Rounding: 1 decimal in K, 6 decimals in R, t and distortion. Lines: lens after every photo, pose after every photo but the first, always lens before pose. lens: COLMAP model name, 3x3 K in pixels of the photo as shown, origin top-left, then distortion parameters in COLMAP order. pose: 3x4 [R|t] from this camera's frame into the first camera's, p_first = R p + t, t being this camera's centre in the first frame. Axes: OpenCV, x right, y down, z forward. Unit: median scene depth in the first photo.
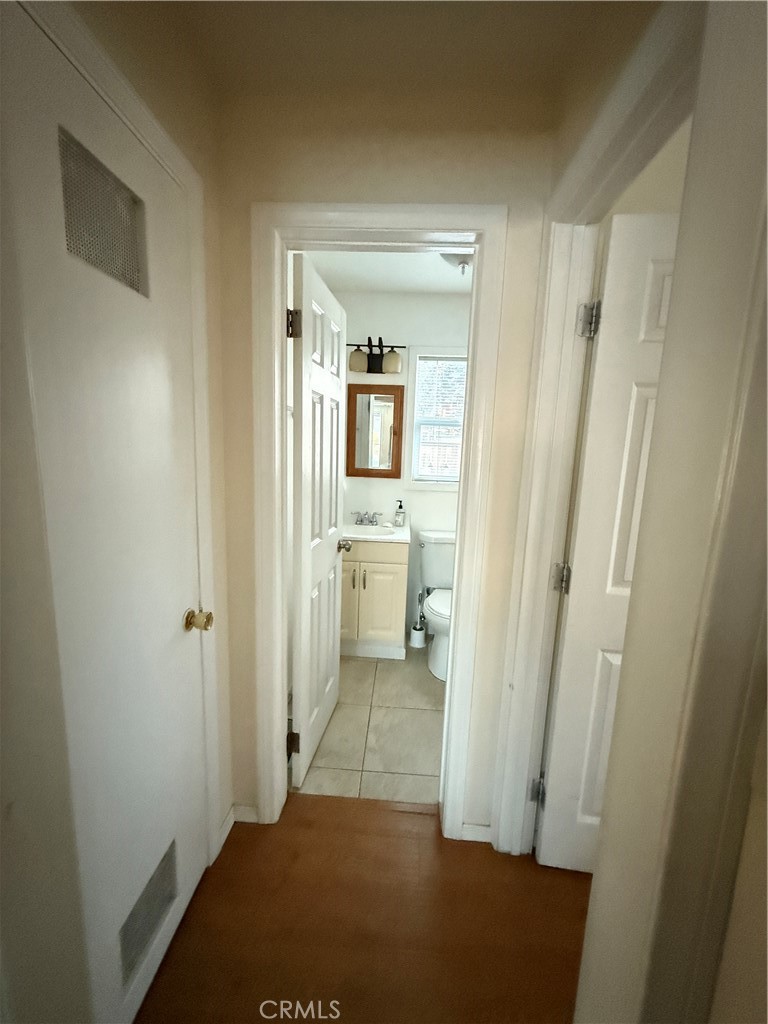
lens RADIAL K [[407.4, 0, 382.9], [0, 407.4, 509.3], [0, 0, 1]] dist [-0.003365, -0.000397]
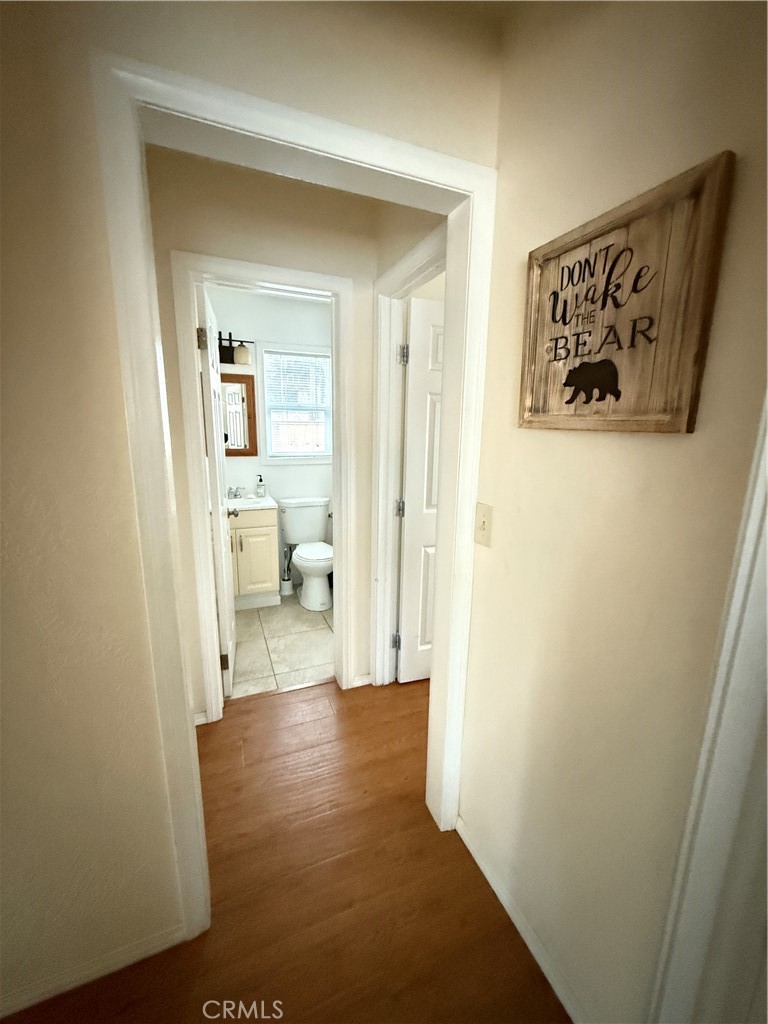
lens RADIAL K [[407.4, 0, 382.9], [0, 407.4, 509.3], [0, 0, 1]] dist [-0.003365, -0.000397]
pose [[0.900806, -0.109284, 0.420244, -0.200552], [0.084978, 0.993465, 0.076195, 0.024859], [-0.425825, -0.032925, 0.904206, -0.297971]]
